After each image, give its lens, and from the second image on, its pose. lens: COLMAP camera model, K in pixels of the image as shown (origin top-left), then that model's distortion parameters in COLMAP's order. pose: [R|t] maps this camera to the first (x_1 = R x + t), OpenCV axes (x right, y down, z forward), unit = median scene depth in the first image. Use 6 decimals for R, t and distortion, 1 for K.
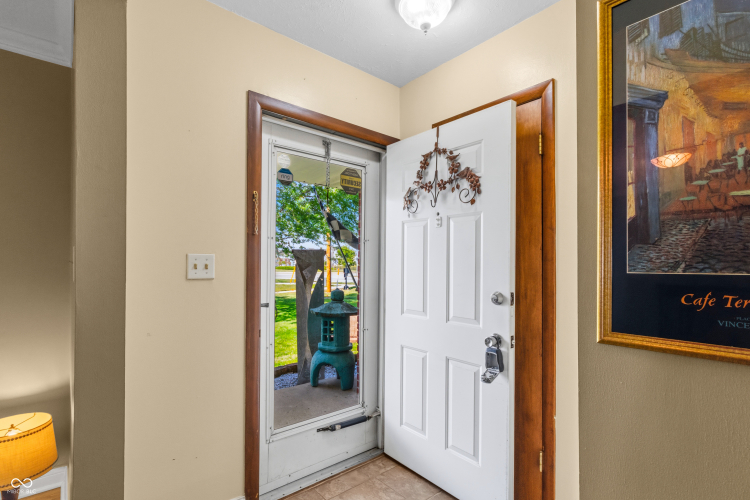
lens RADIAL K [[355.8, 0, 376.7], [0, 355.8, 262.5], [0, 0, 1]] dist [-0.001630, 0.000017]
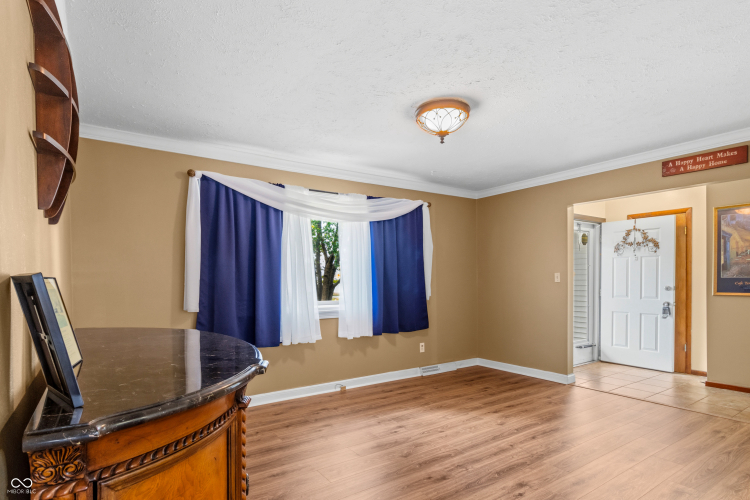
lens RADIAL K [[393.6, 0, 371.1], [0, 393.6, 284.5], [0, 0, 1]] dist [0.005512, -0.000566]
pose [[0.994876, -0.009861, -0.100625, -1.593736], [0.012044, 0.999705, 0.021111, -0.018386], [0.100387, -0.022215, 0.994700, -2.199764]]
